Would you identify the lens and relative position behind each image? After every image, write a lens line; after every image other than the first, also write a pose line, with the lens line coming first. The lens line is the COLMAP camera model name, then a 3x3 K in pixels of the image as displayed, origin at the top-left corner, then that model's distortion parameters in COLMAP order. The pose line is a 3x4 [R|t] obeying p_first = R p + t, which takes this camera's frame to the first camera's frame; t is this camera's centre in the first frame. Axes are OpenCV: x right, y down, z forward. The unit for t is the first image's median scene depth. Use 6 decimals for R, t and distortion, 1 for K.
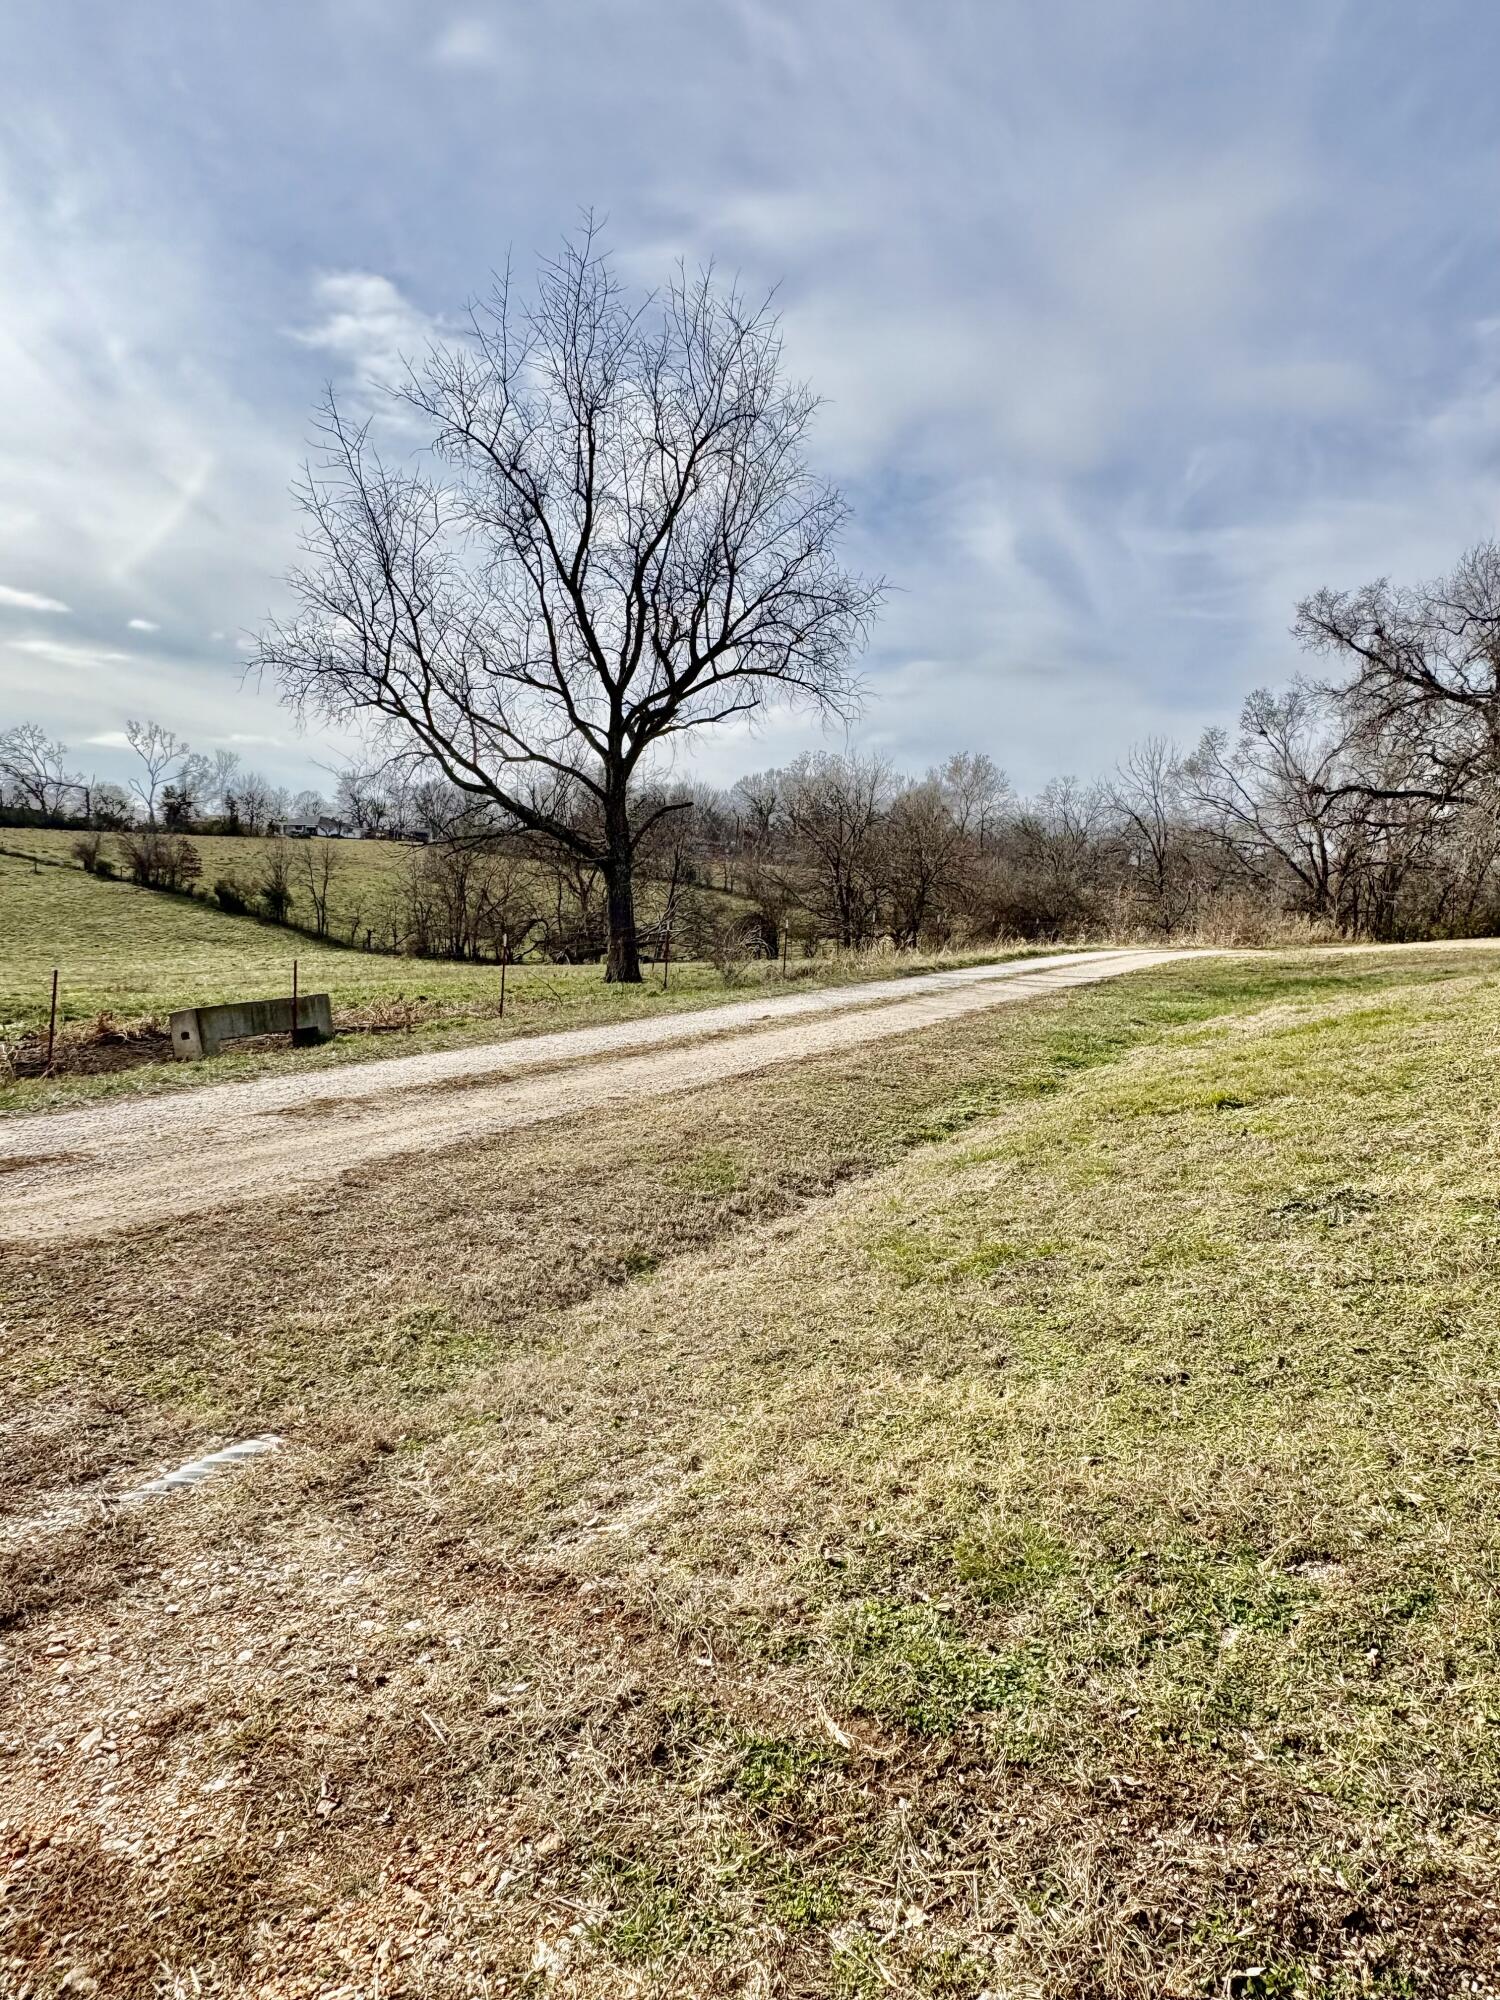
lens RADIAL K [[1271.8, 0, 748.7], [0, 1271.8, 1002.3], [0, 0, 1]] dist [-0.004933, -0.001340]
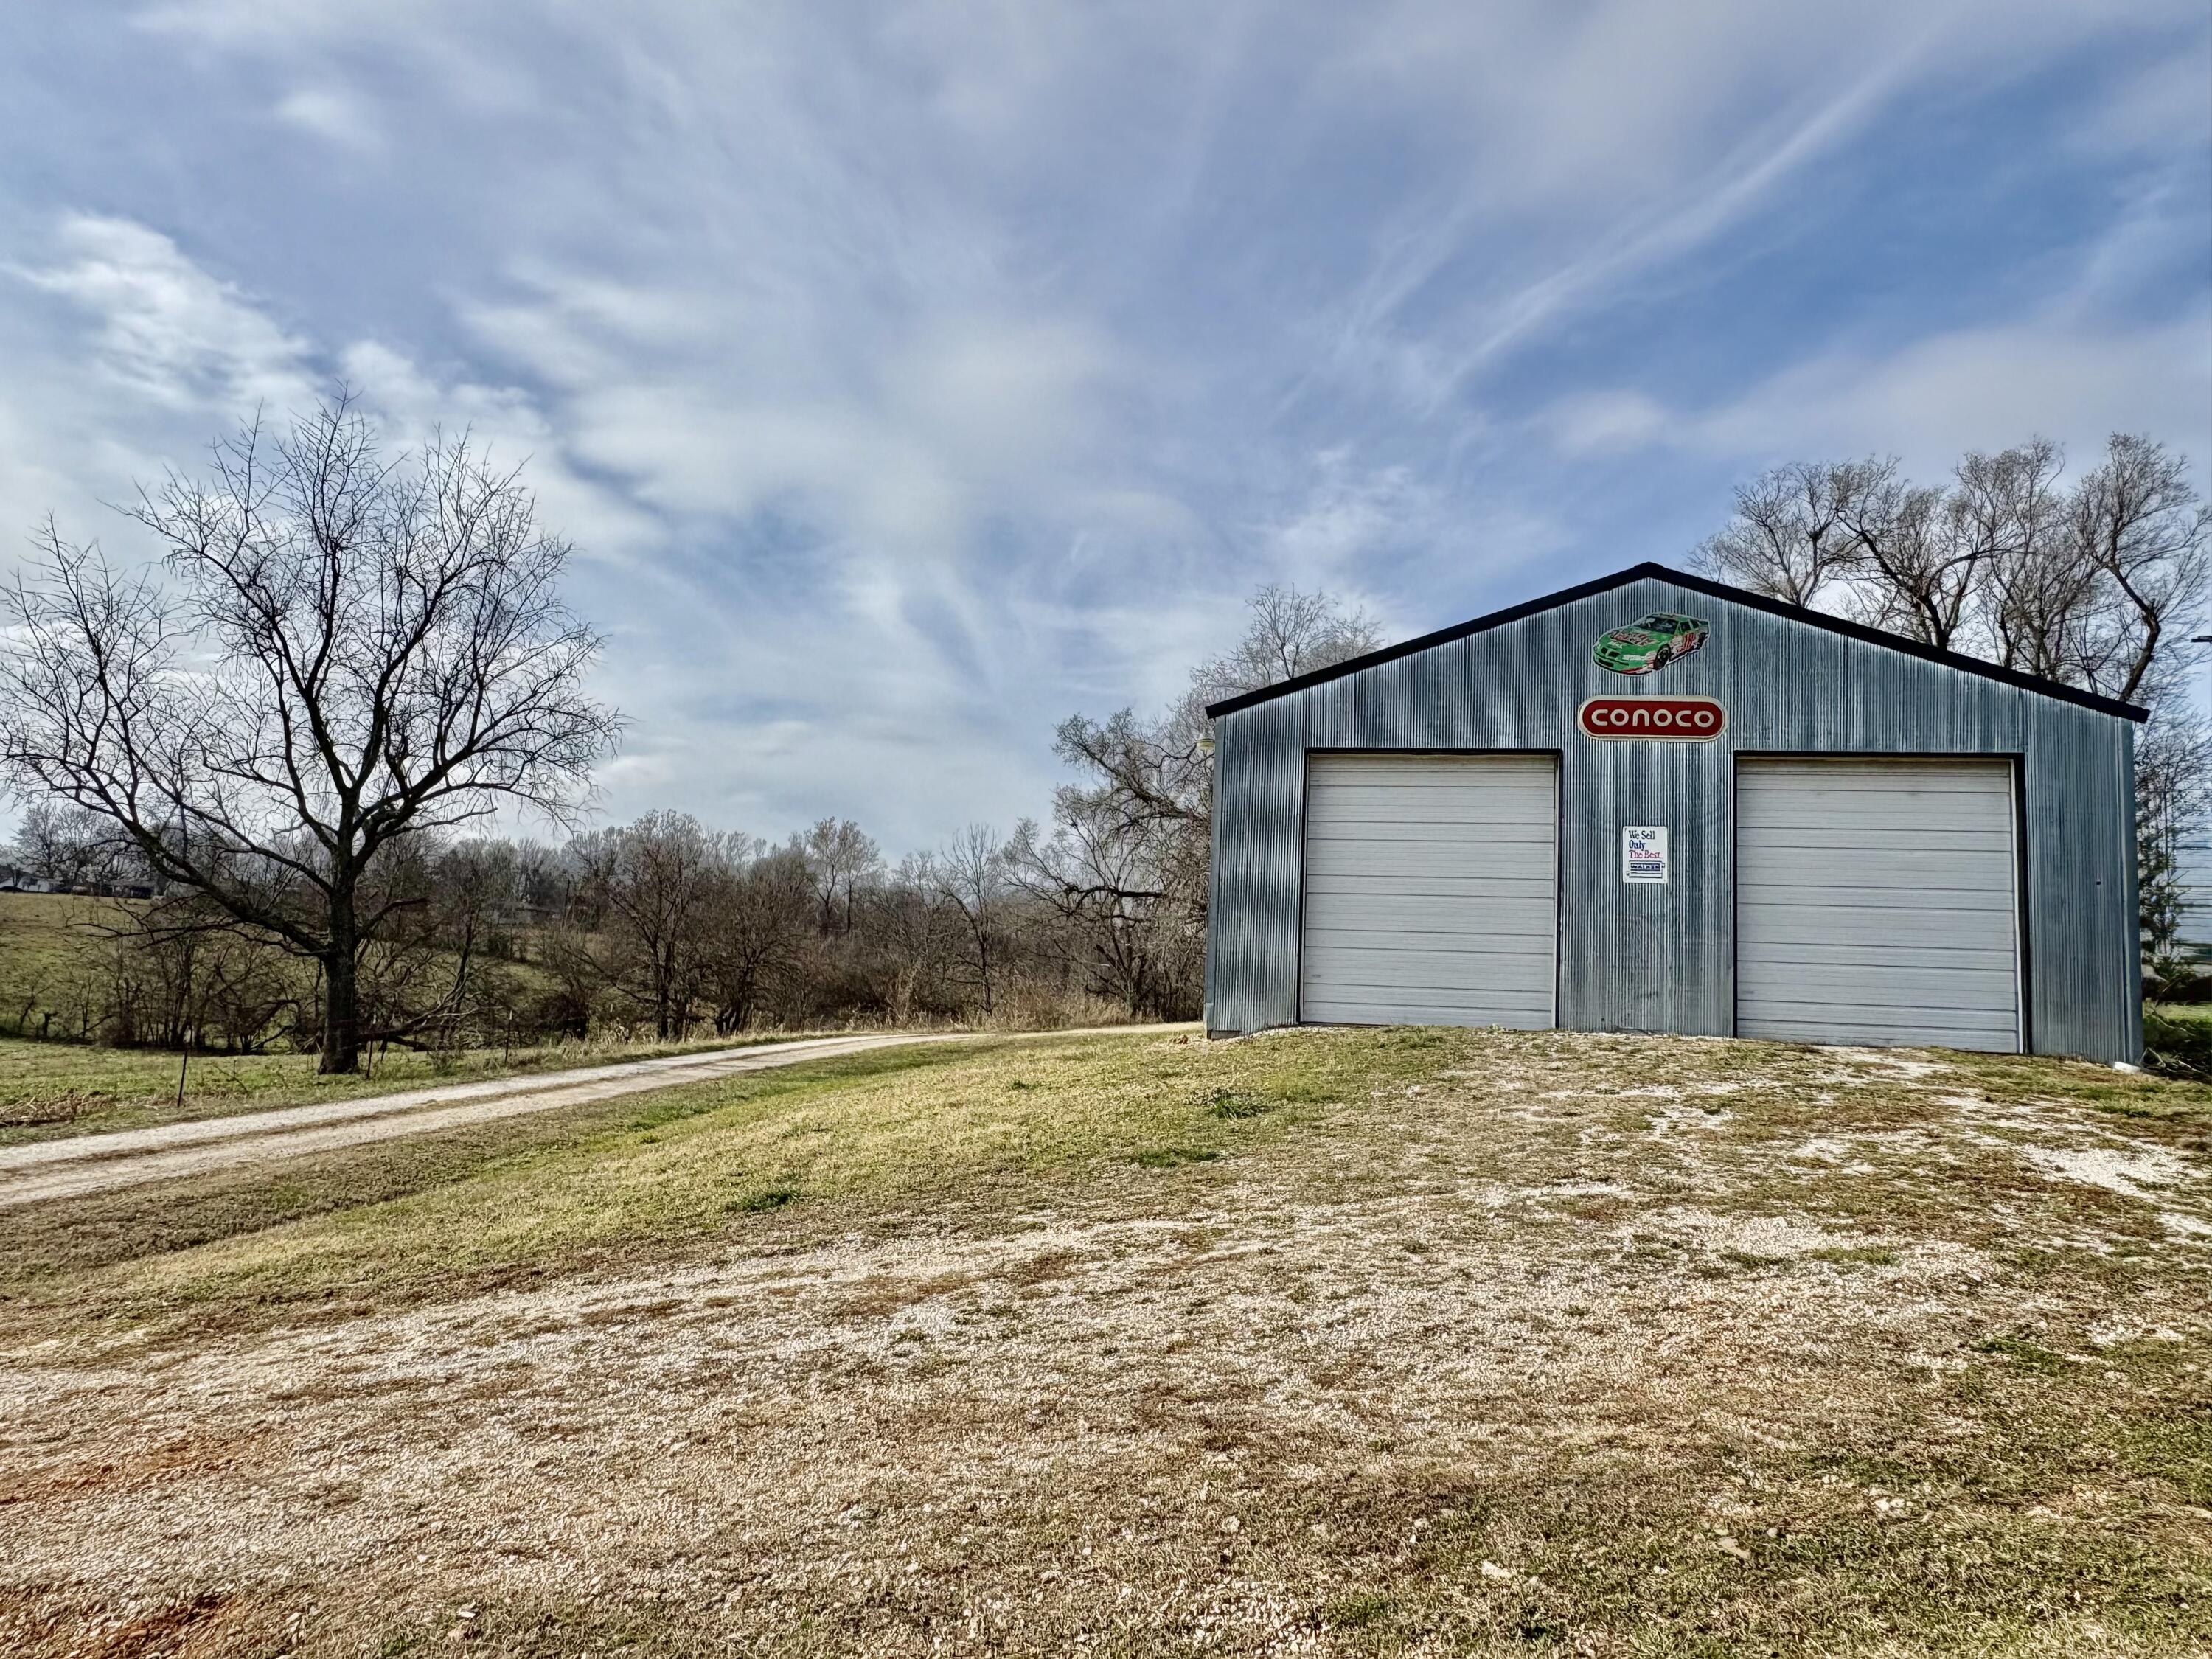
lens RADIAL K [[1406.6, 0, 1130.5], [0, 1406.6, 837.0], [0, 0, 1]] dist [-0.004933, -0.001340]
pose [[0.934769, 0.039637, 0.353038, 0.052043], [0.023186, 0.984831, -0.171962, 0.003384], [-0.354498, 0.168931, 0.919670, -0.165173]]
